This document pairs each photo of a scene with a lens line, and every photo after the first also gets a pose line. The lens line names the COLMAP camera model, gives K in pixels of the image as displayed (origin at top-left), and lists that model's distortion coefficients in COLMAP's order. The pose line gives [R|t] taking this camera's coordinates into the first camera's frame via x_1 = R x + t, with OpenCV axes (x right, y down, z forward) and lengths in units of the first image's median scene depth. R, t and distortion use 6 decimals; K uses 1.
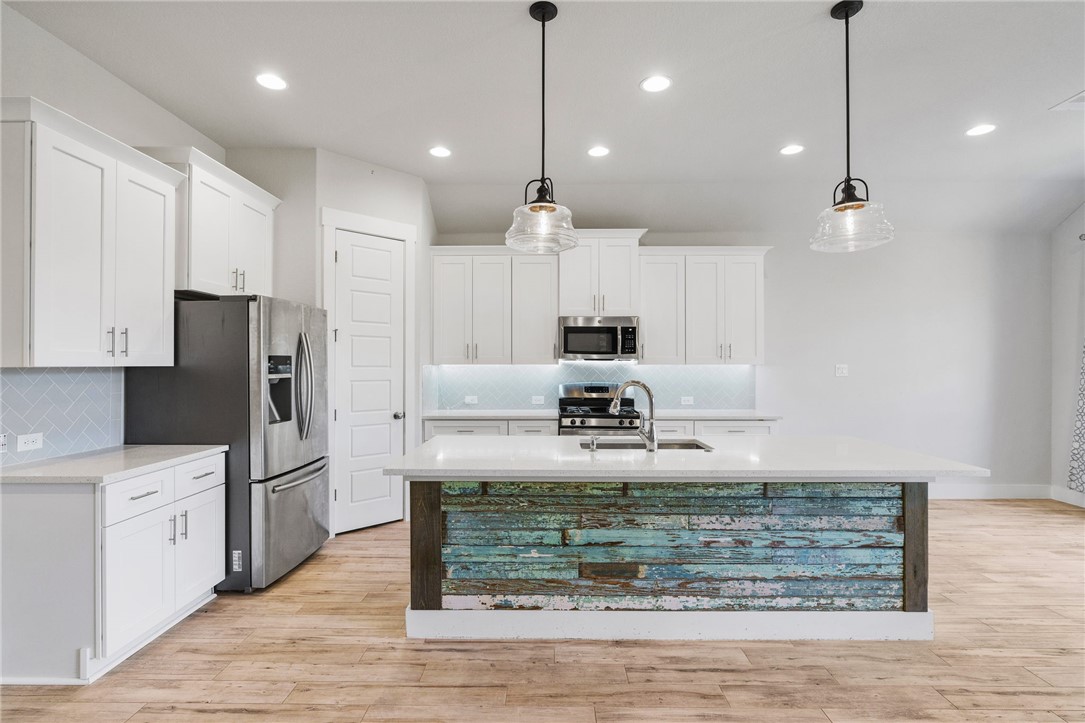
lens RADIAL K [[527.2, 0, 541.3], [0, 527.2, 362.0], [0, 0, 1]] dist [-0.006239, 0.003305]
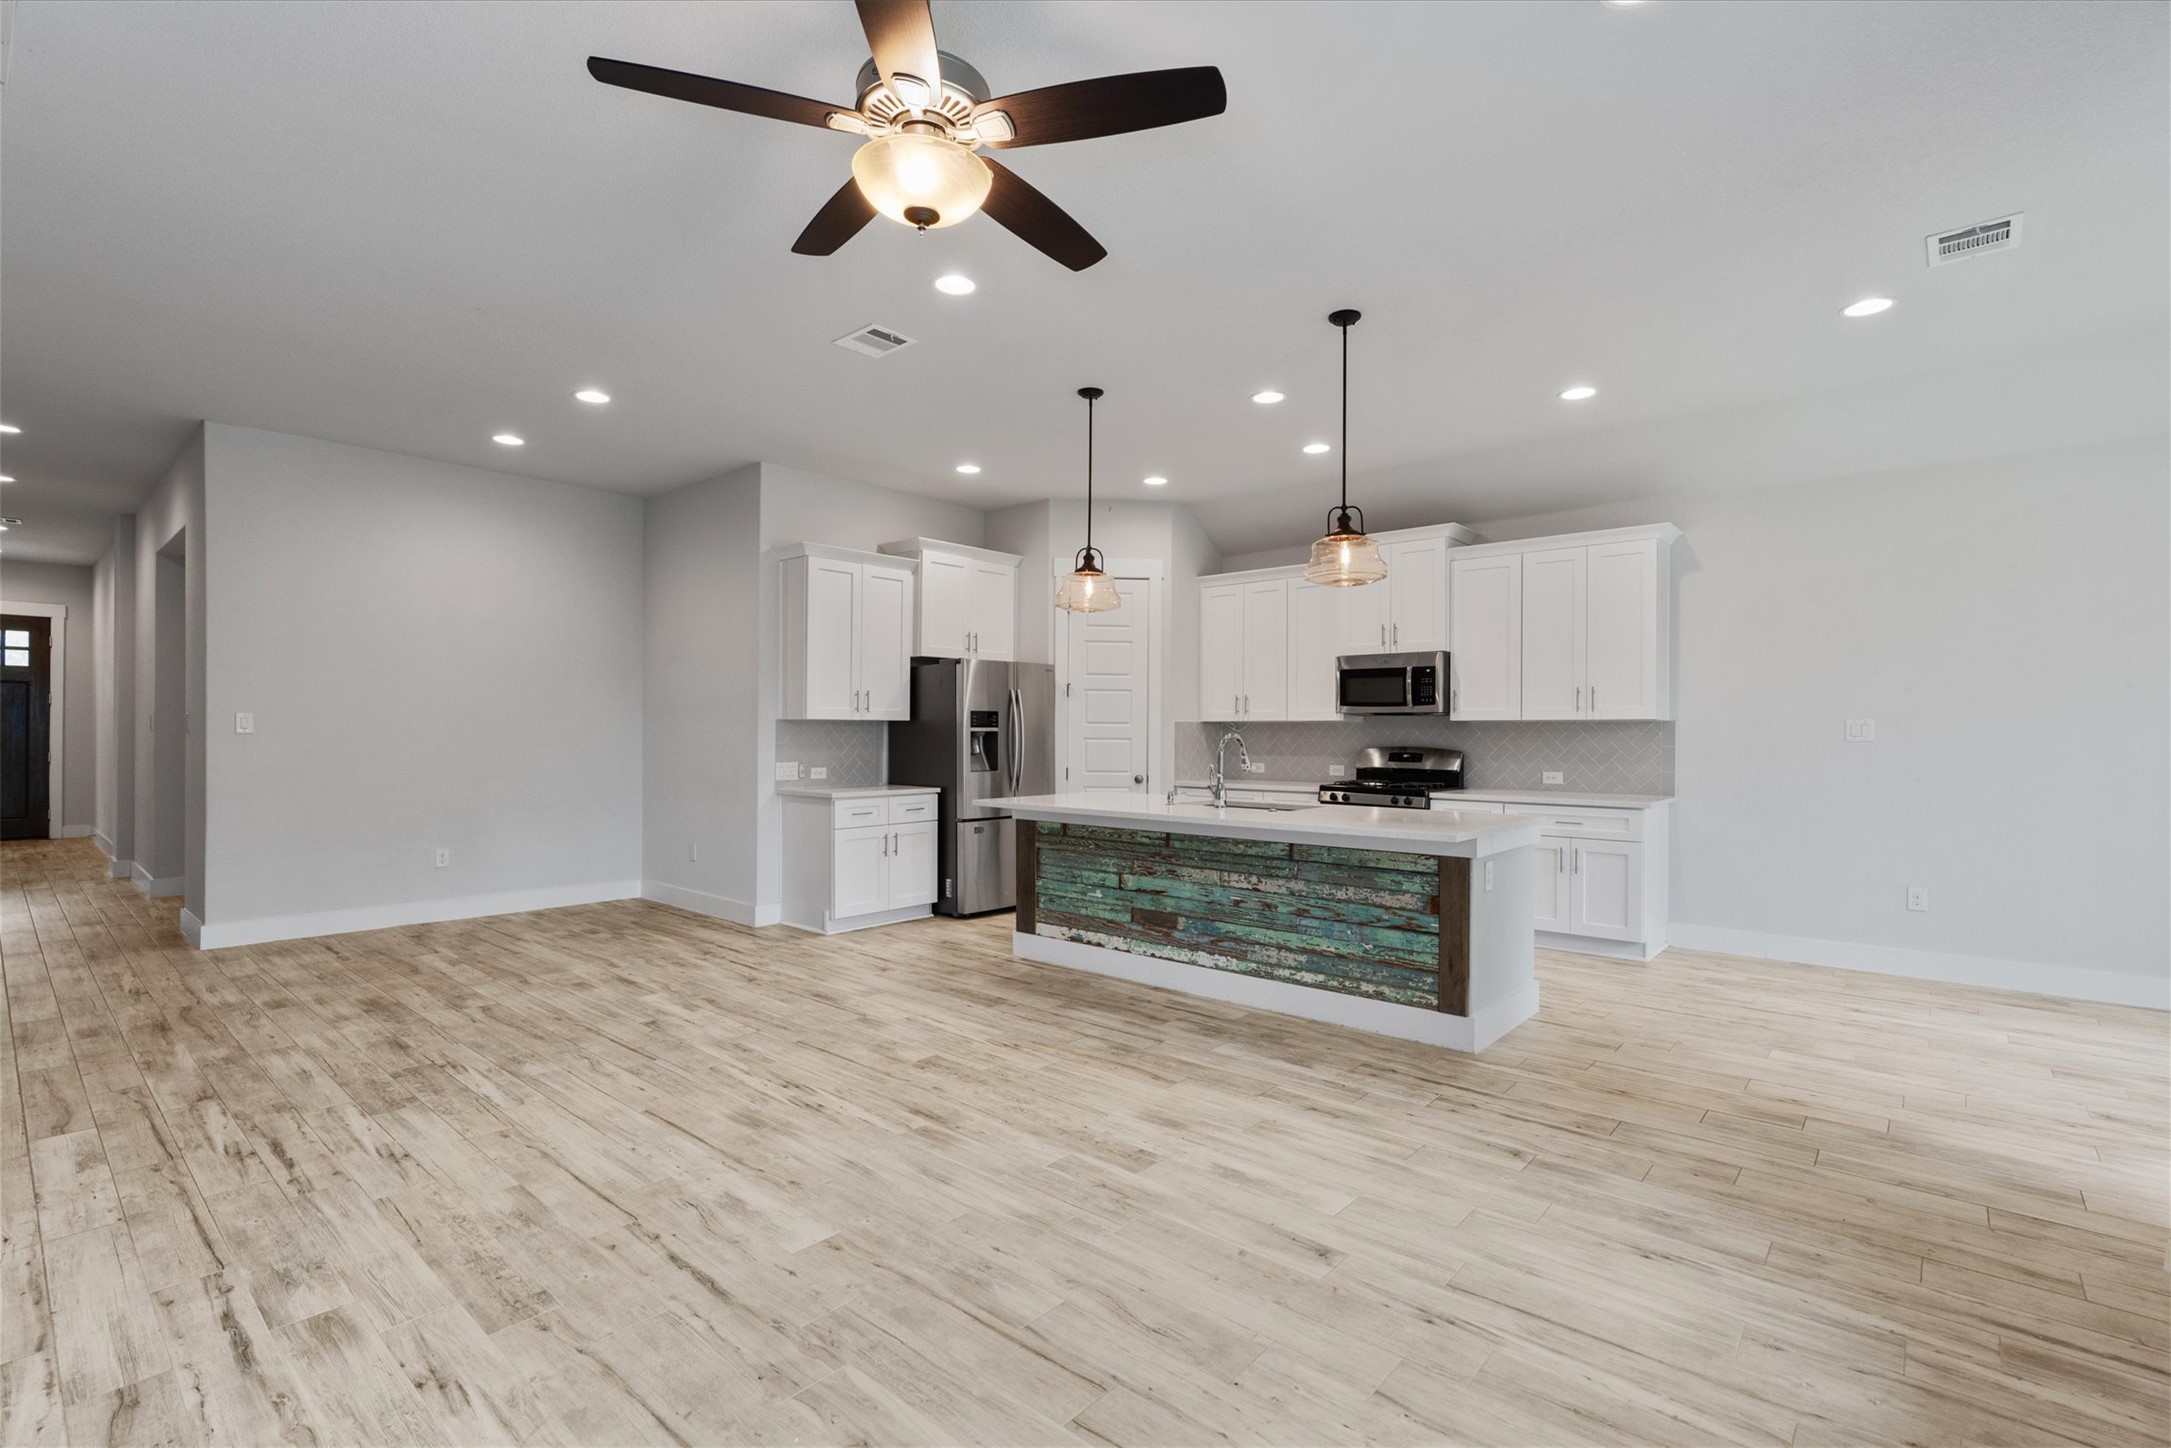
lens RADIAL K [[978.9, 0, 1098.6], [0, 978.9, 729.4], [0, 0, 1]] dist [-0.011324, 0.004930]
pose [[0.766786, 0.001640, -0.641901, 1.256914], [-0.001285, 0.999999, 0.001020, 0.029501], [0.641902, 0.000042, 0.766787, -0.517185]]
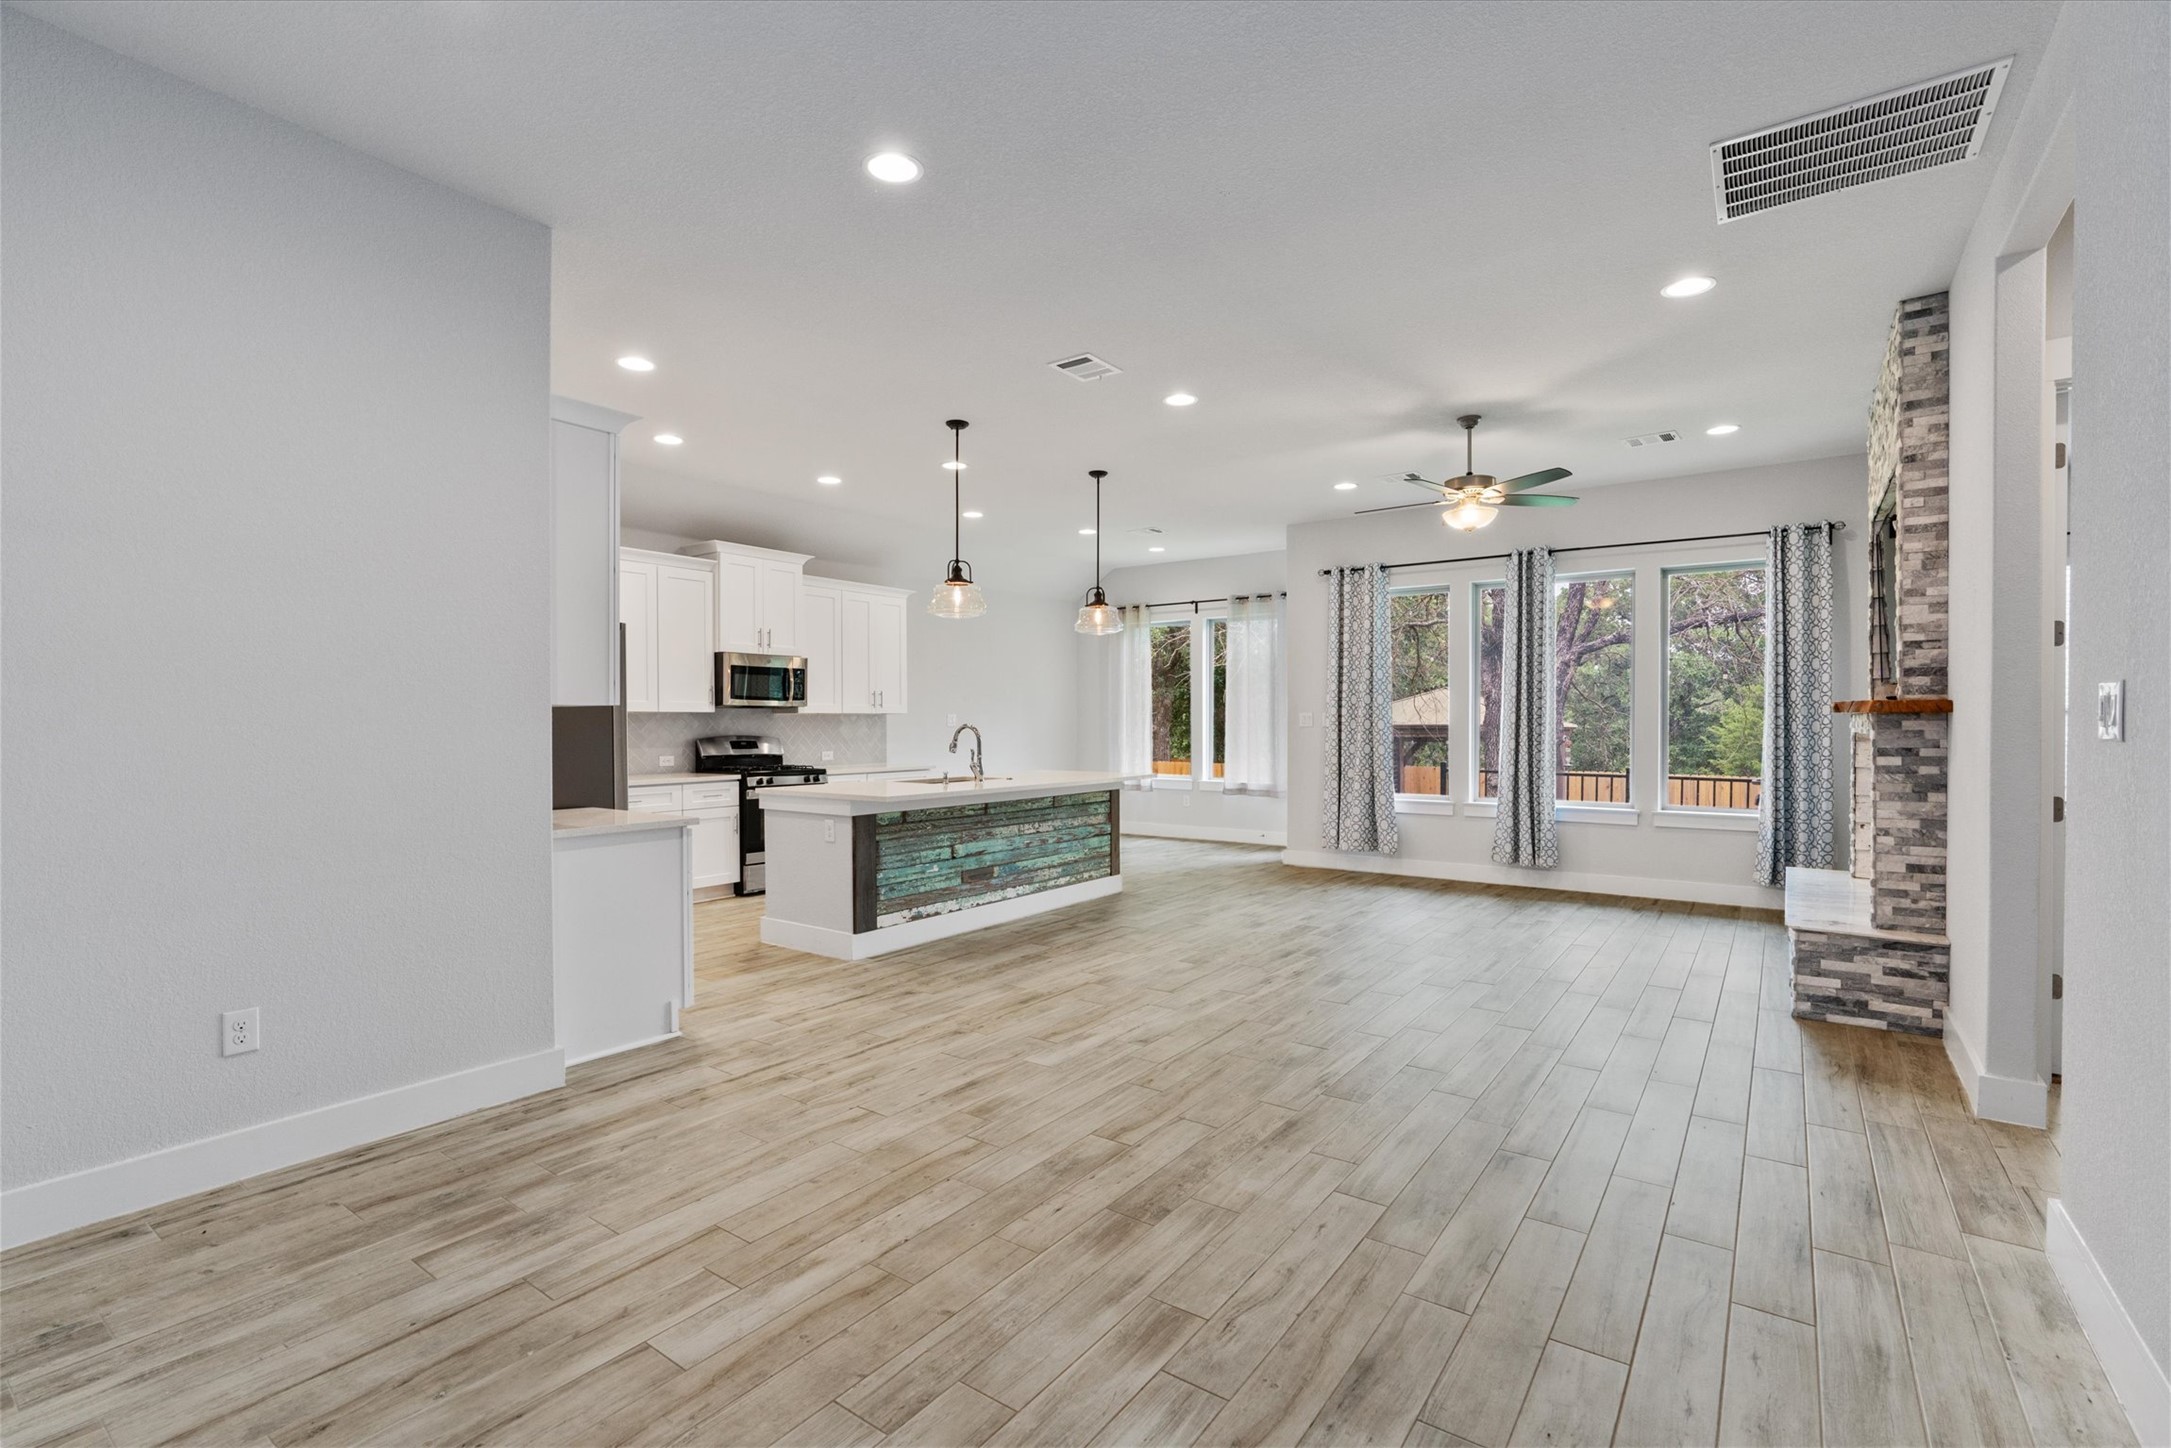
lens RADIAL K [[978.9, 0, 1061.0], [0, 978.9, 722.3], [0, 0, 1]] dist [-0.011324, 0.004930]
pose [[0.597217, -0.003627, 0.802072, -1.610450], [0.001457, 0.999993, 0.003437, 0.028052], [-0.802078, -0.000884, 0.597218, -0.540668]]
